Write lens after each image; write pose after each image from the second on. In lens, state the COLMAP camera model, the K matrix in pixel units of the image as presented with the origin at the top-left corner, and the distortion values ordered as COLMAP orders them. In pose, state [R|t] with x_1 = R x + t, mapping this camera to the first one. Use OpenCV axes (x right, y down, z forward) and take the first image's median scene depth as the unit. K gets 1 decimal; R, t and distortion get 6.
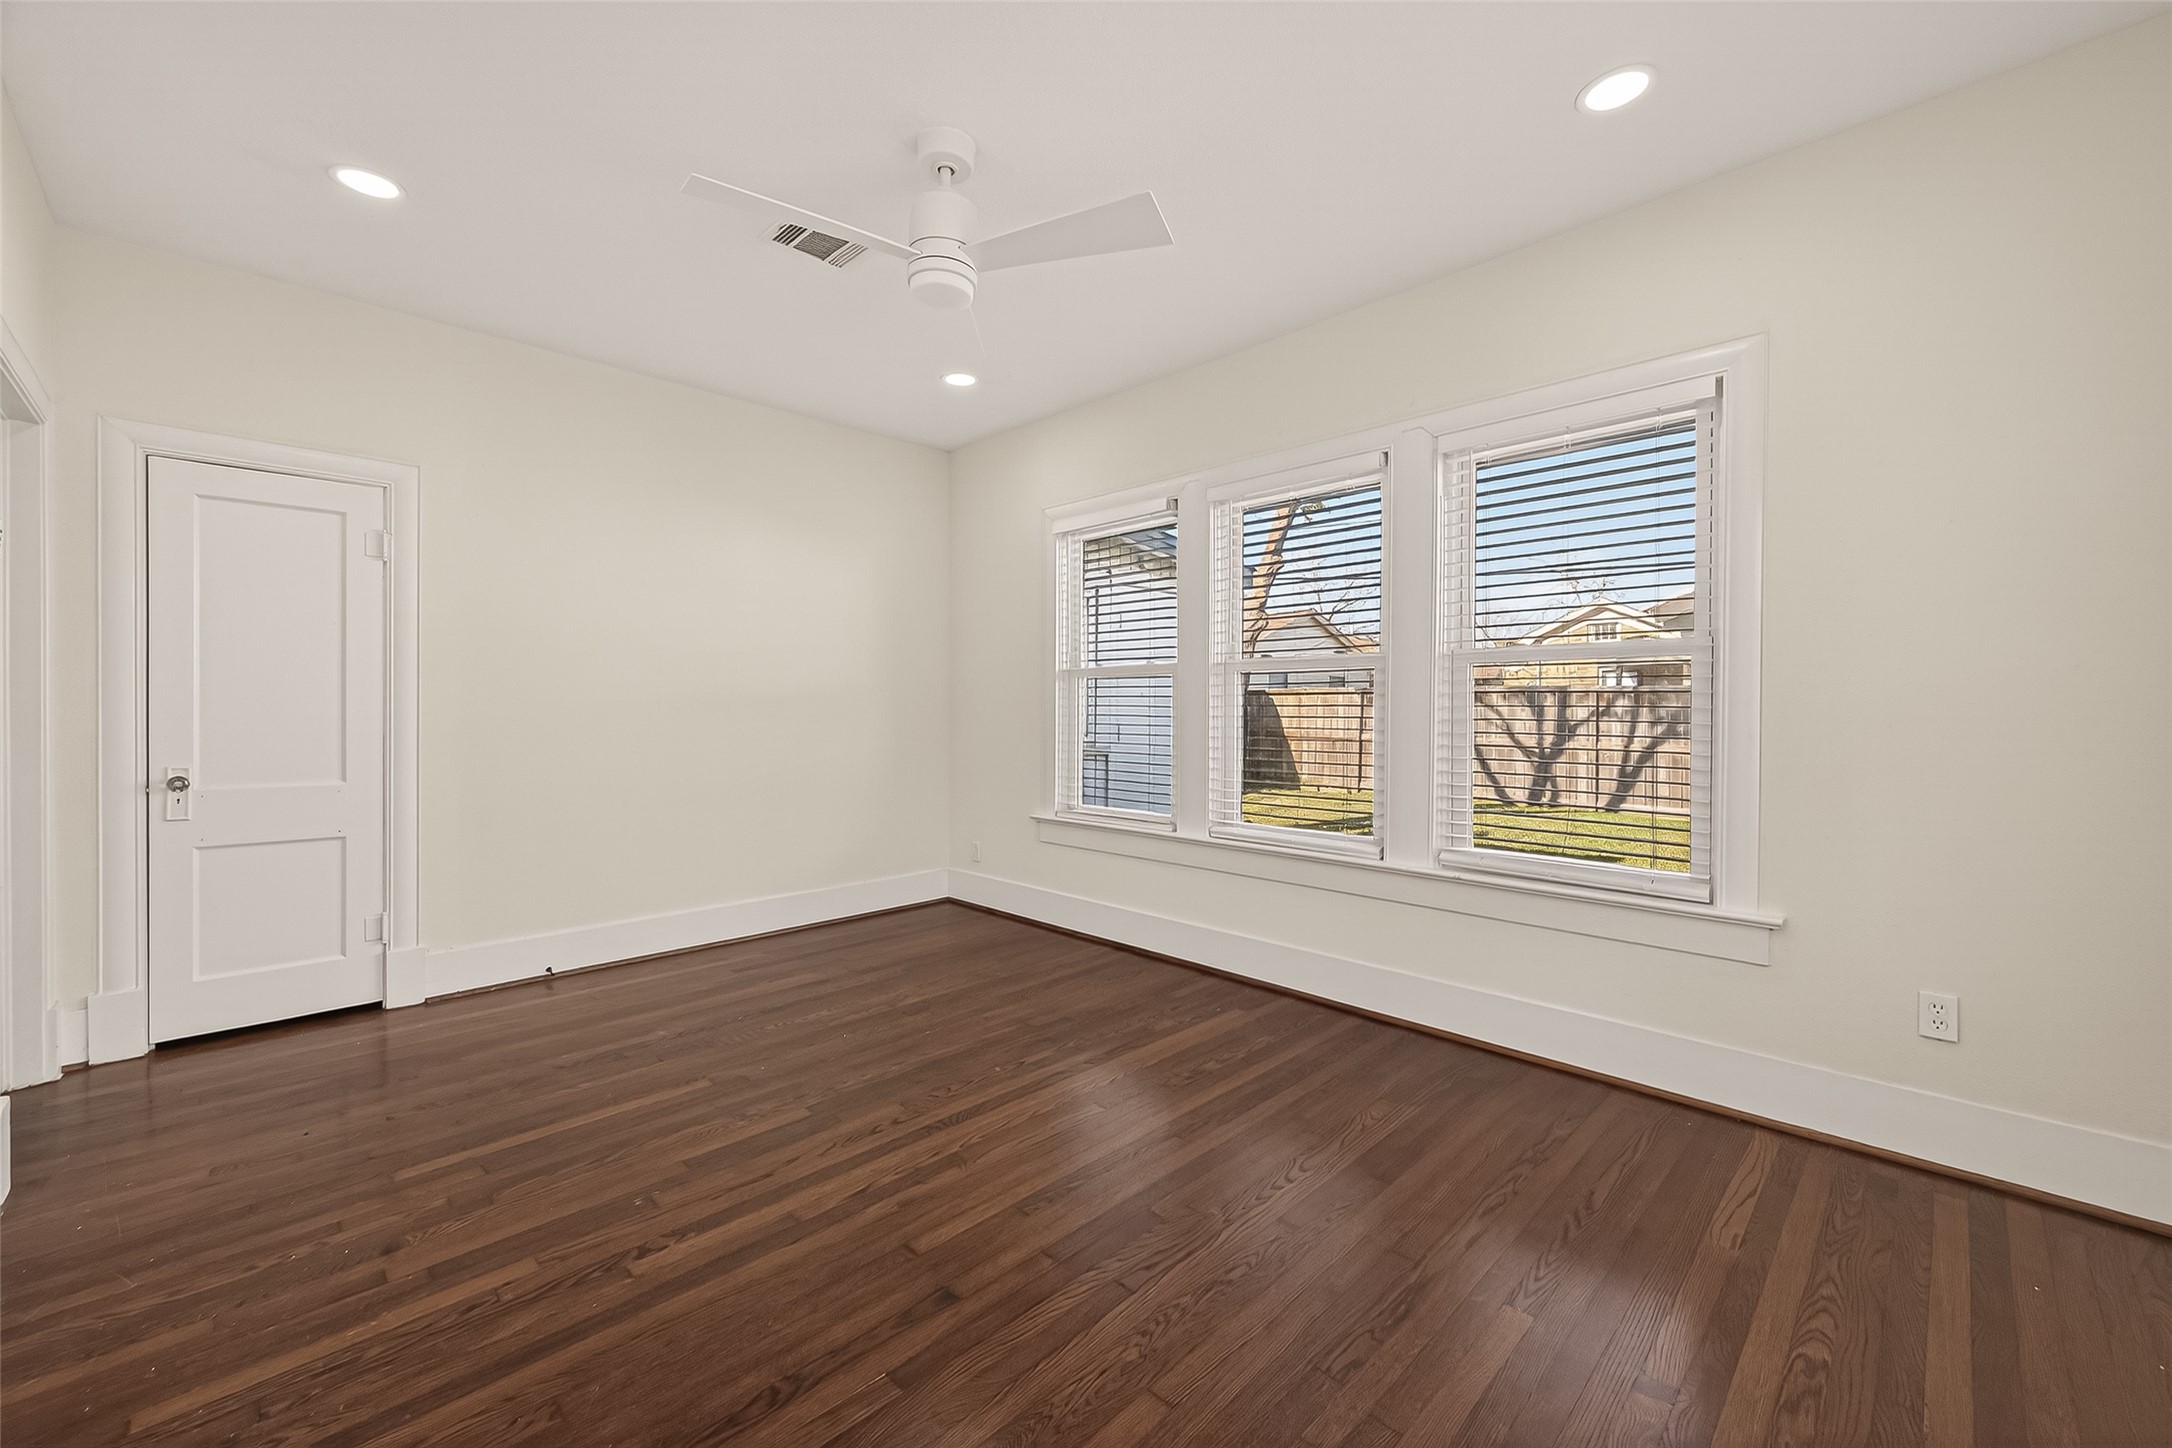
lens RADIAL K [[816.8, 0, 1086.0], [0, 816.8, 724.0], [0, 0, 1]] dist [0.001018, 0.000067]
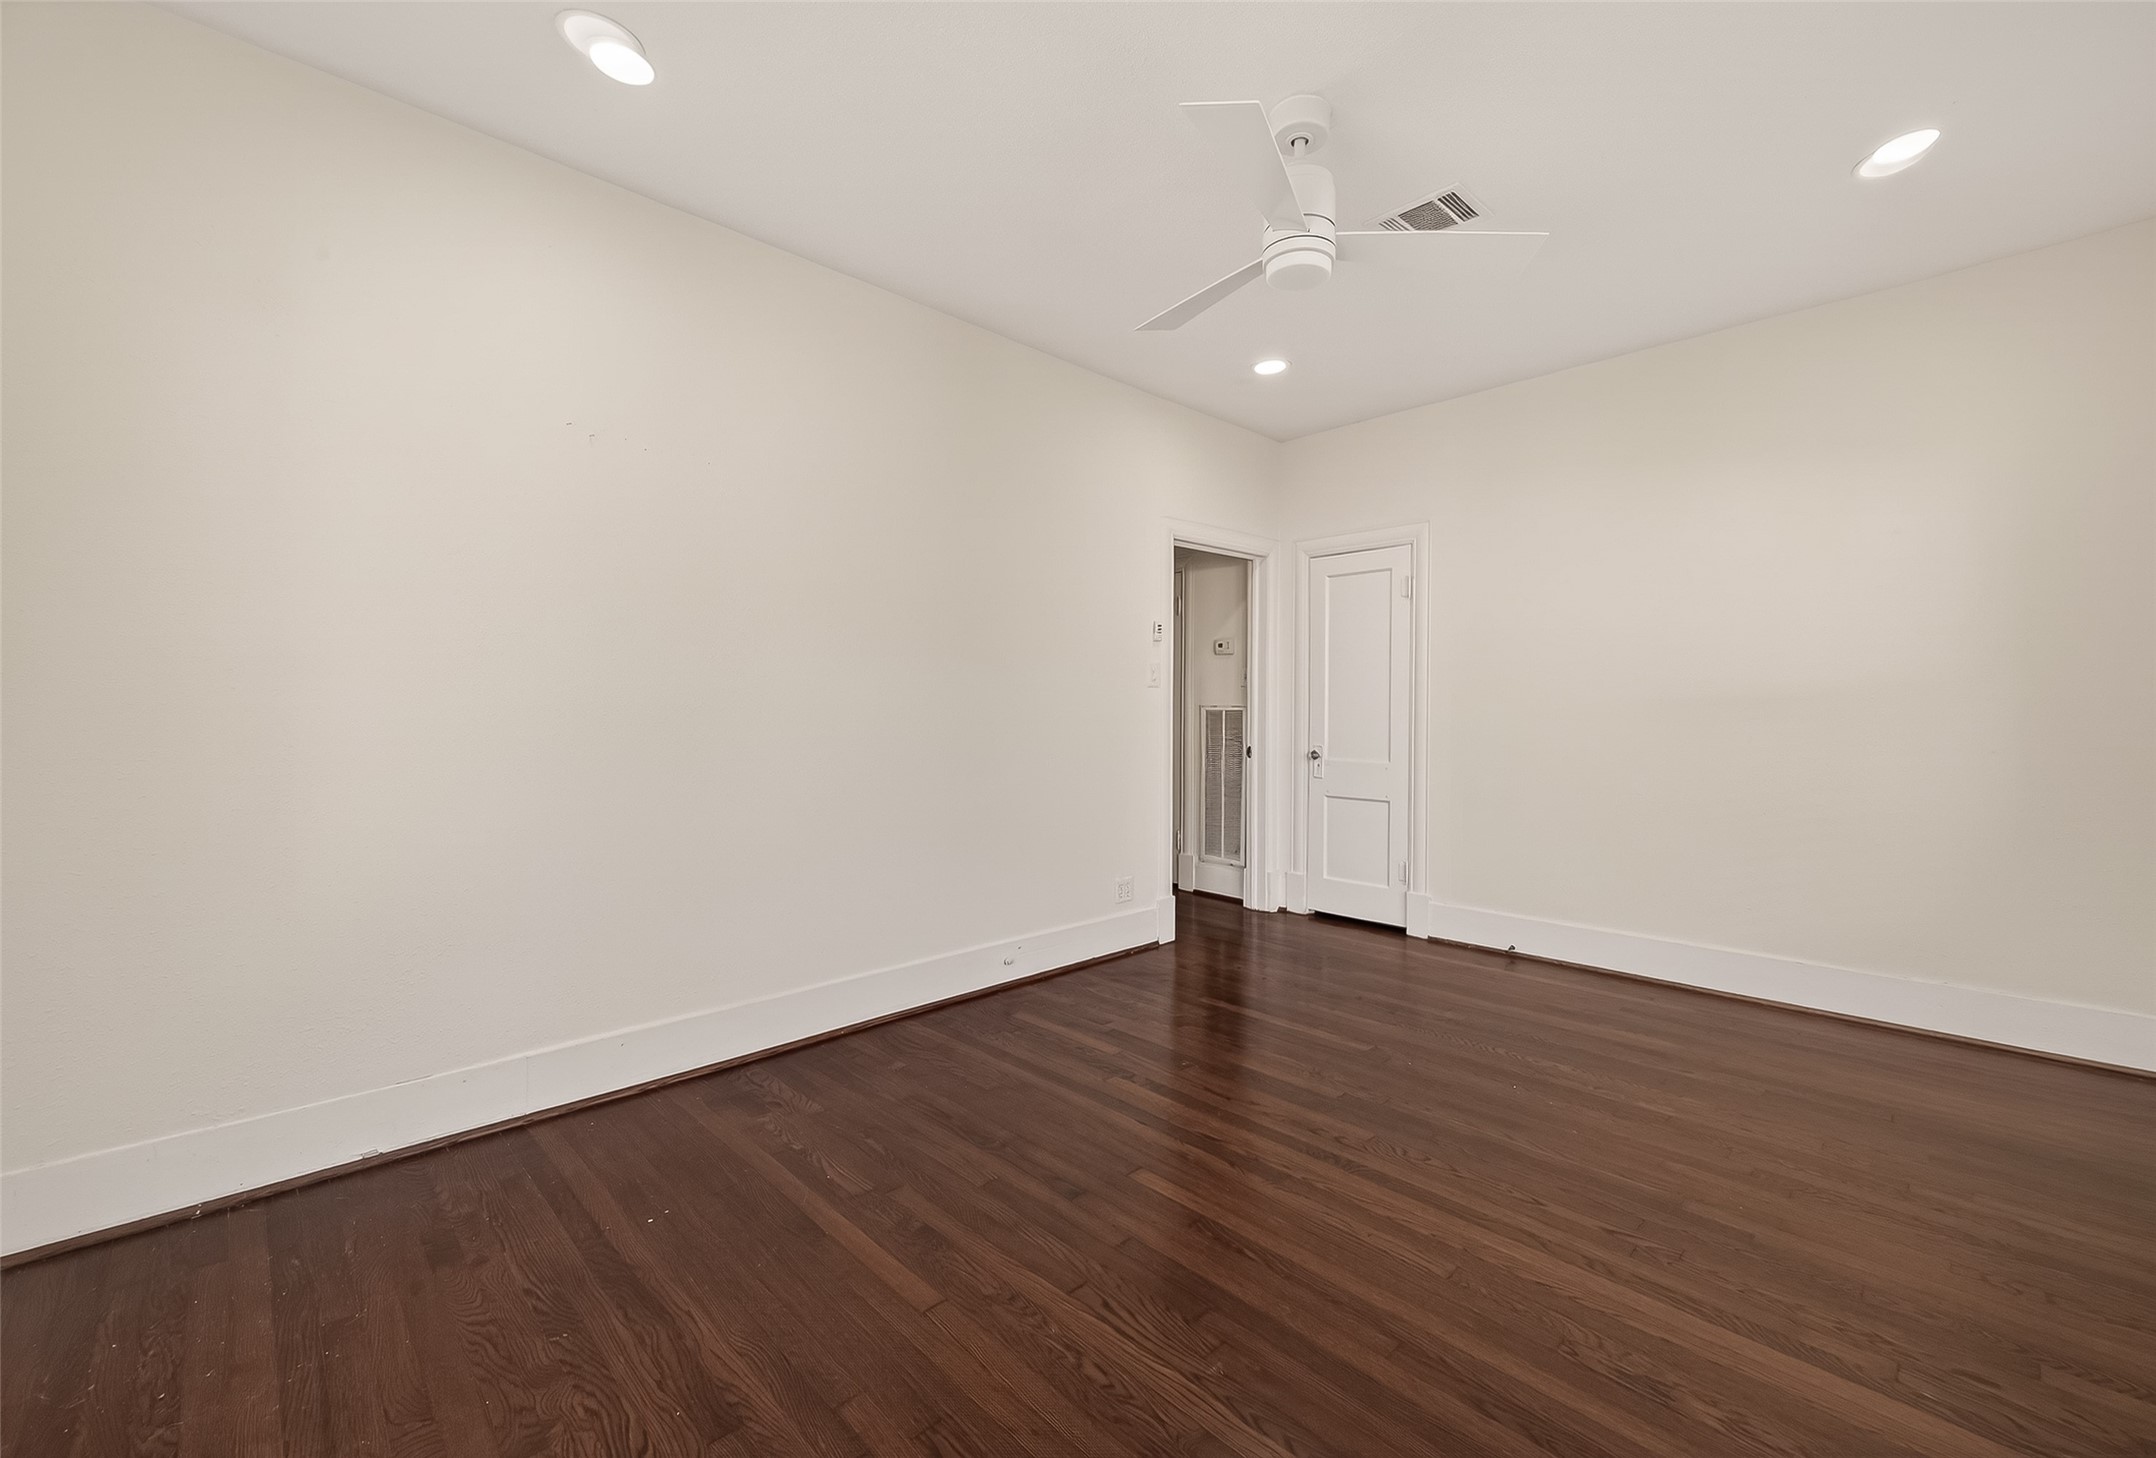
lens RADIAL K [[808.7, 0, 1078.0], [0, 808.7, 729.0], [0, 0, 1]] dist [0.000067, -0.000012]
pose [[0.038624, 0.021834, -0.999015, 0.480385], [-0.017429, 0.999624, 0.021173, -0.005815], [0.999102, 0.016594, 0.038990, 0.449745]]
